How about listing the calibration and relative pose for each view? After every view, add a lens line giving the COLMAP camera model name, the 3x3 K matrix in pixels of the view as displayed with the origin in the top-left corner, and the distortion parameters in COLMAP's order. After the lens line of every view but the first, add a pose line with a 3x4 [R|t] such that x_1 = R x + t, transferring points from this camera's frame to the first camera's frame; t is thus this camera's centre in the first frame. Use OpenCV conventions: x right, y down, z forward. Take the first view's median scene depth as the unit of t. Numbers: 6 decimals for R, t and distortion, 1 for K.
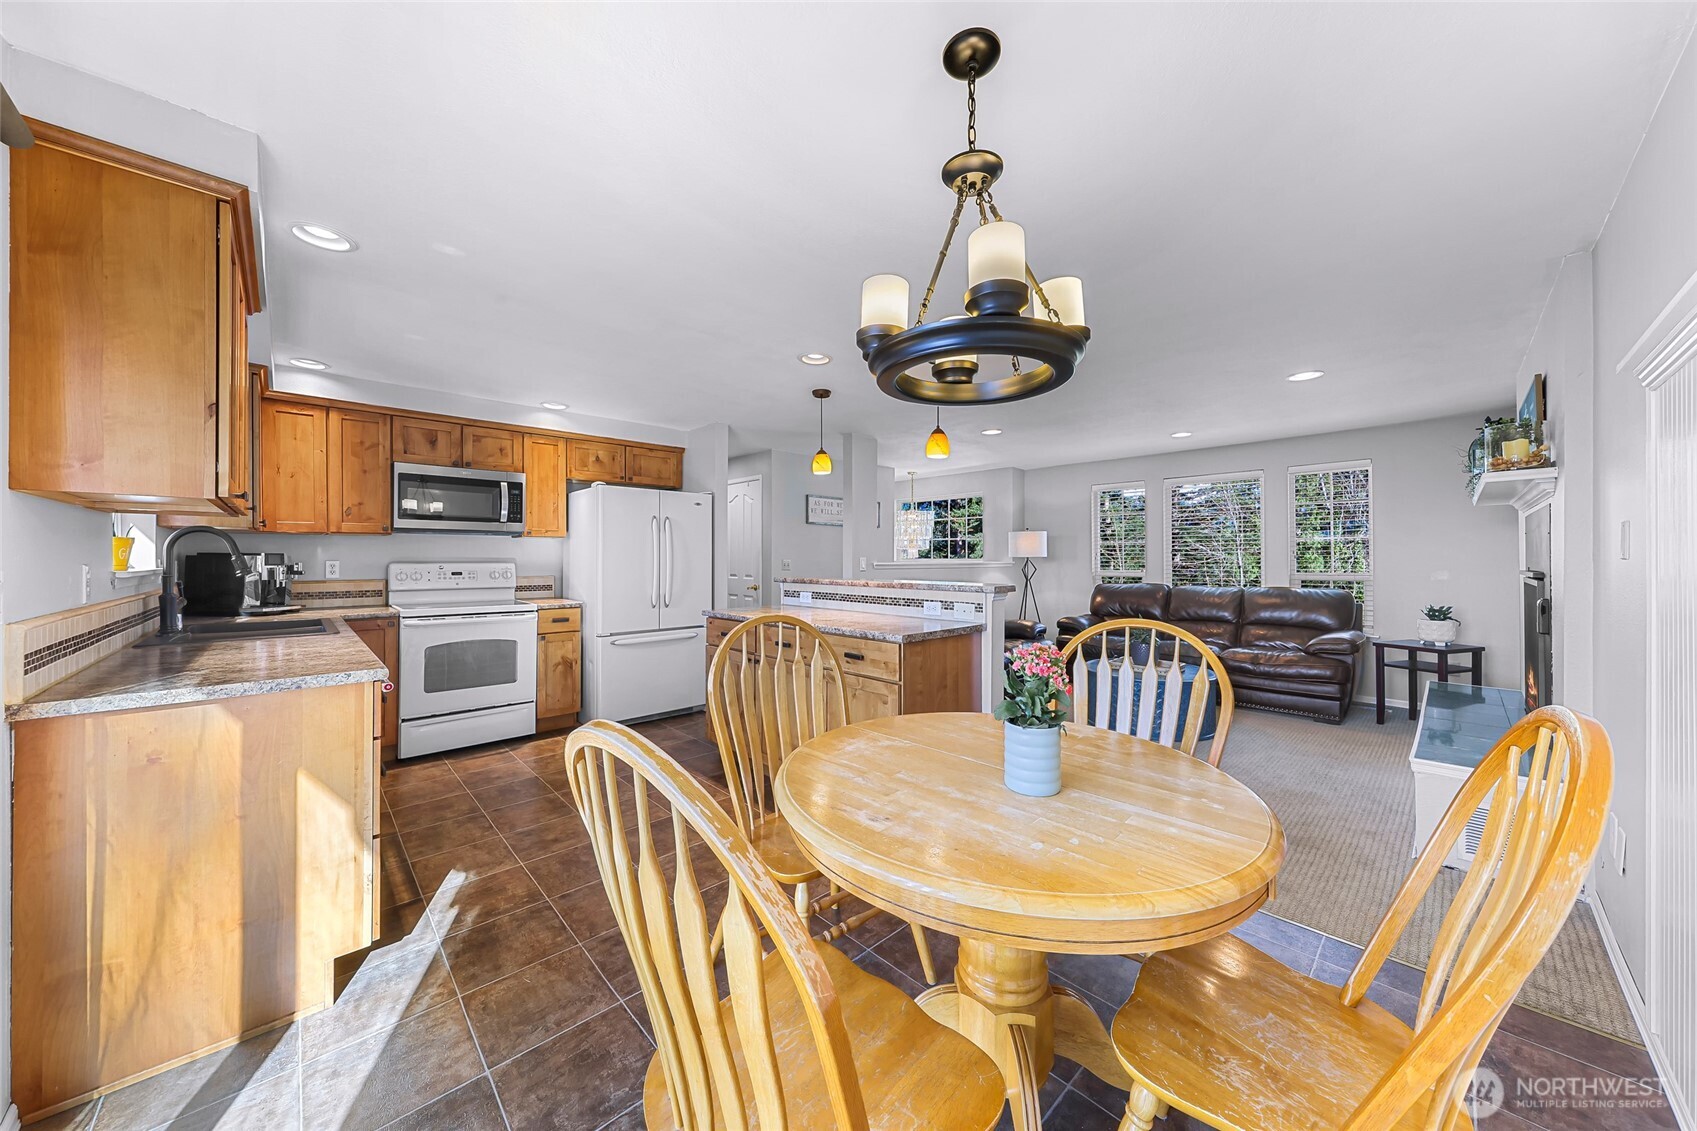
lens RADIAL K [[589.1, 0, 841.7], [0, 589.1, 557.5], [0, 0, 1]] dist [-0.002580, 0.000666]
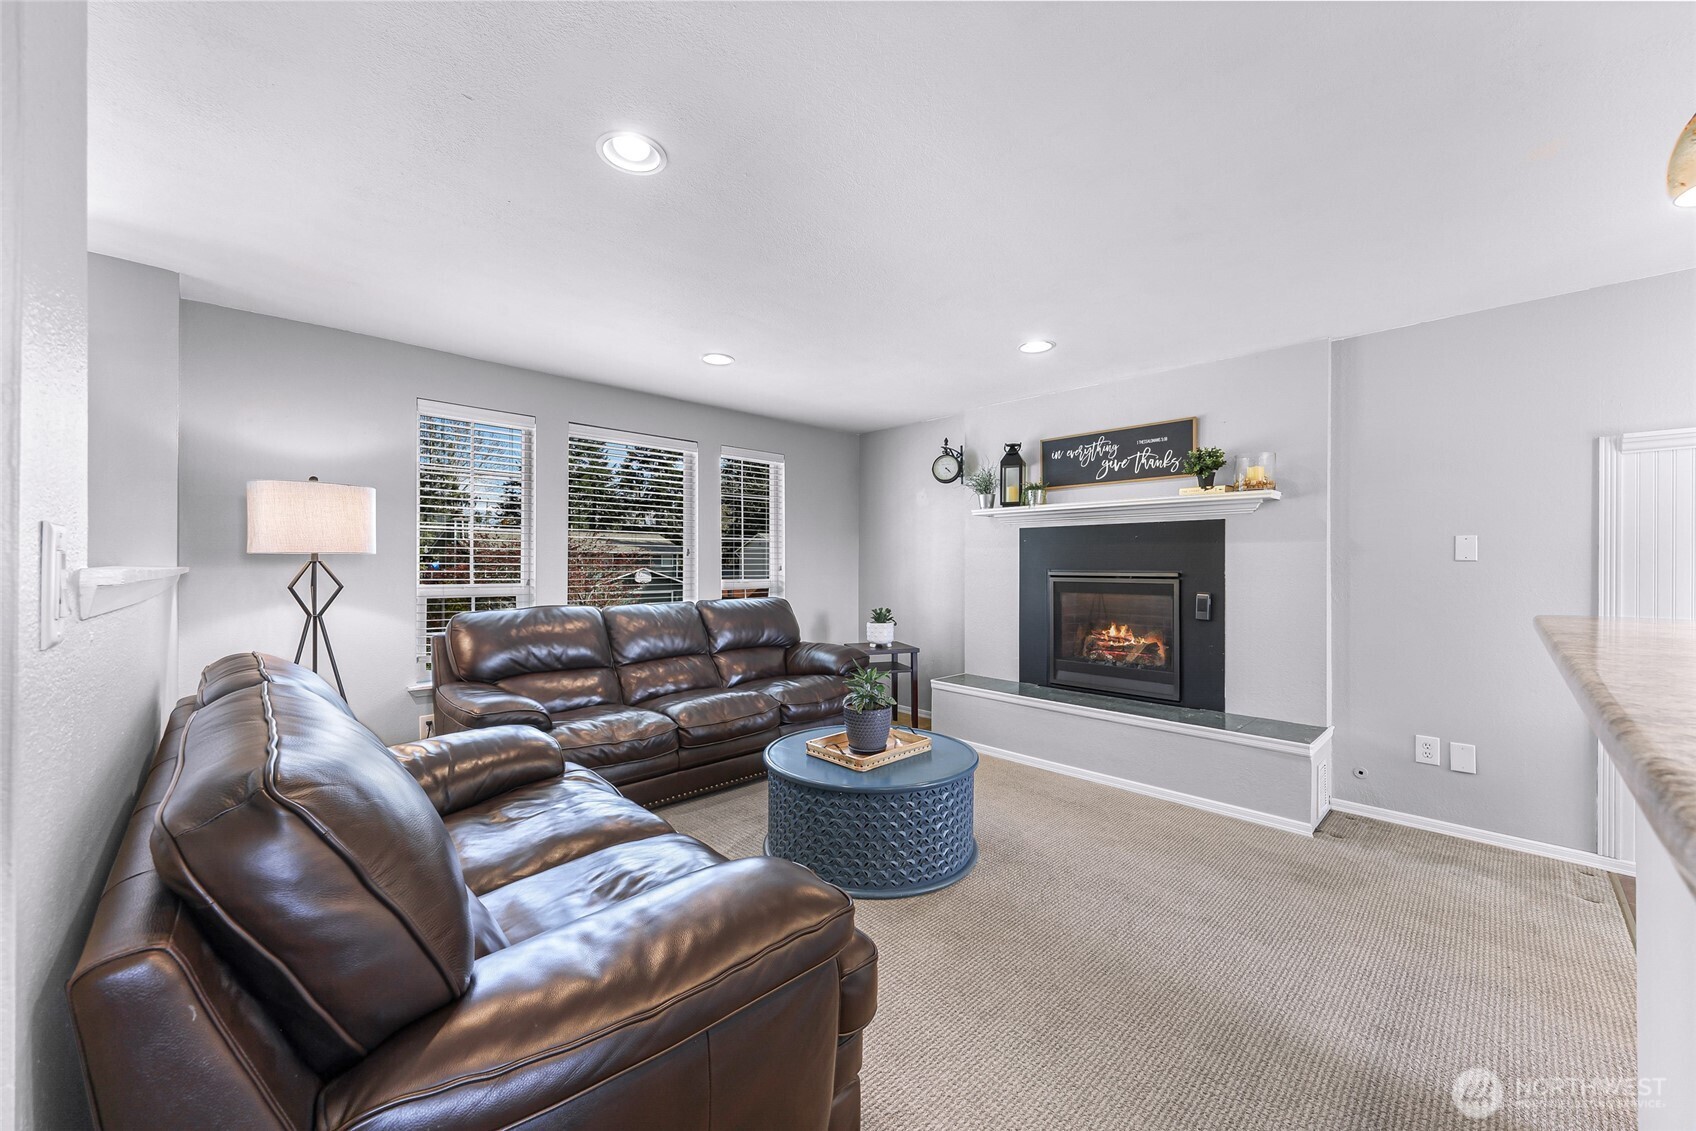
lens RADIAL K [[637.1, 0, 855.8], [0, 637.1, 561.8], [0, 0, 1]] dist [-0.002588, -0.000916]
pose [[-0.019573, 0.012287, 0.999733, -0.093476], [-0.001571, 0.999923, -0.012321, 0.014640], [-0.999807, -0.001811, -0.019552, 1.075369]]
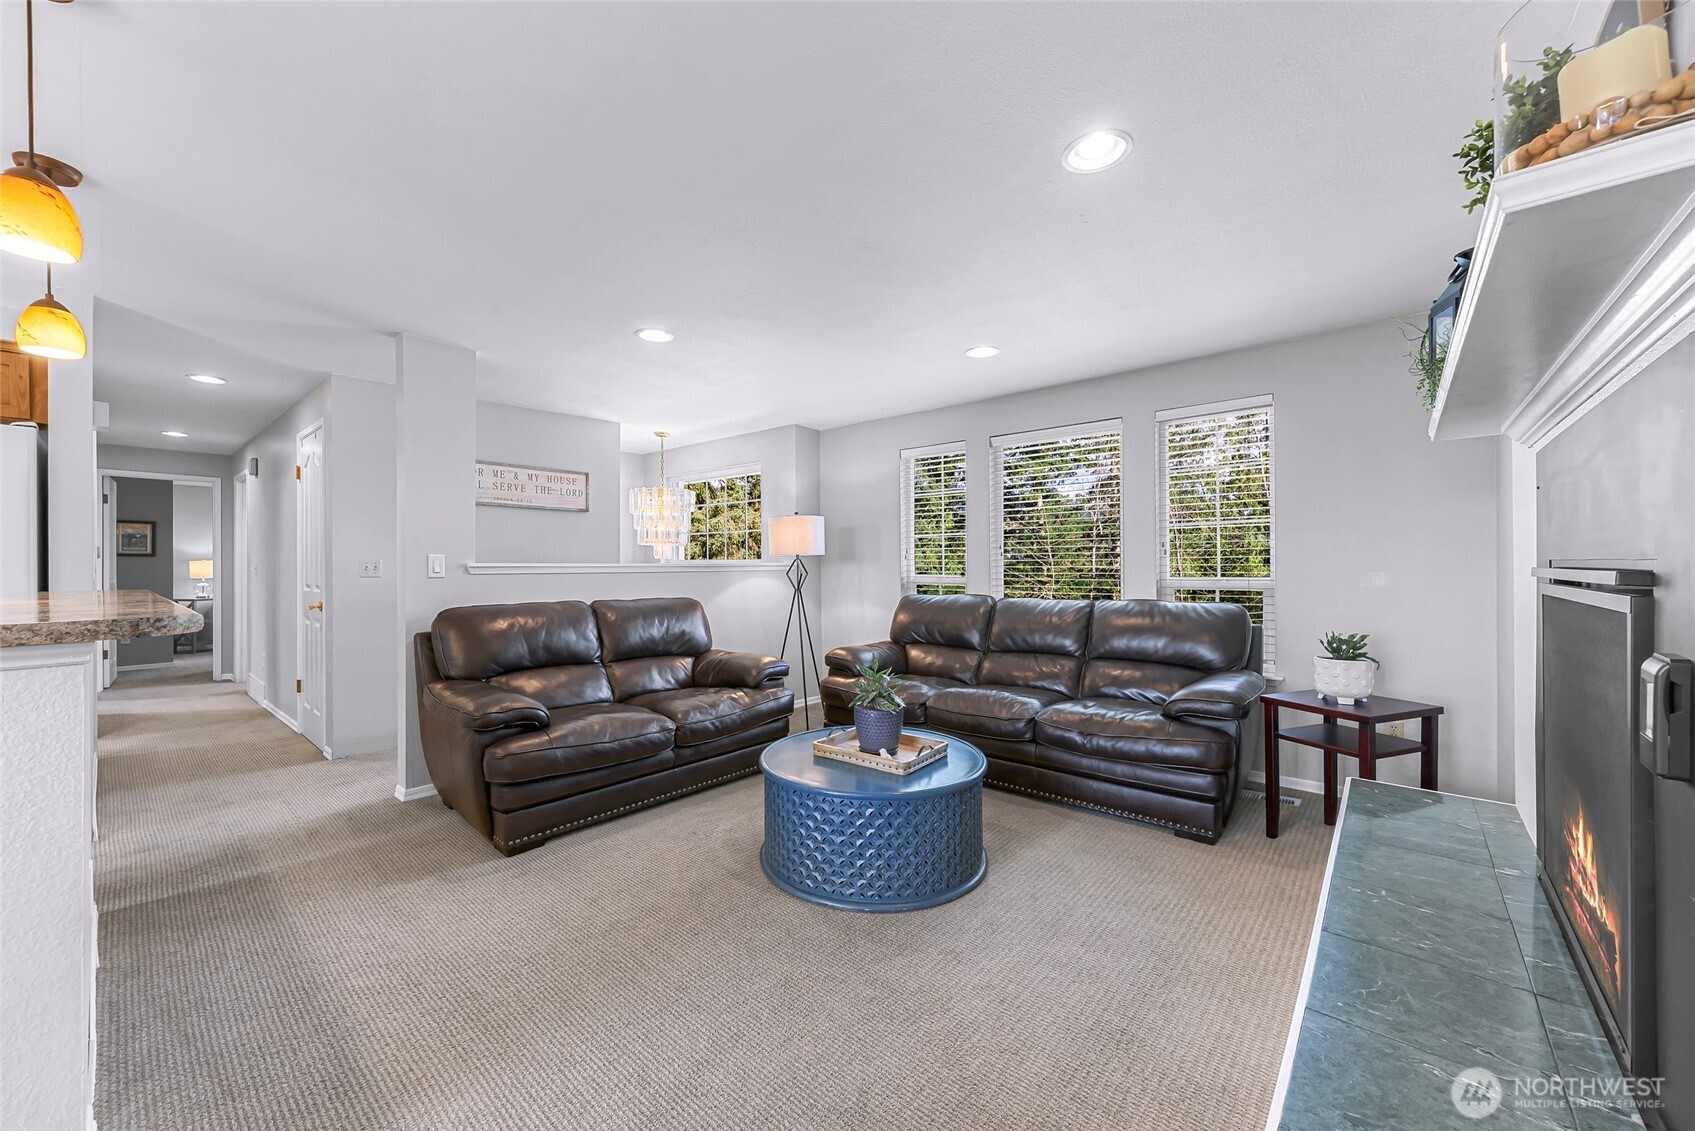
lens RADIAL K [[636.7, 0, 842.2], [0, 636.7, 559.1], [0, 0, 1]] dist [-0.002588, -0.000916]
pose [[0.995638, -0.001092, 0.093296, 0.456860], [0.001561, 0.999986, -0.004962, 0.010724], [-0.093289, 0.005086, 0.995626, 0.441321]]
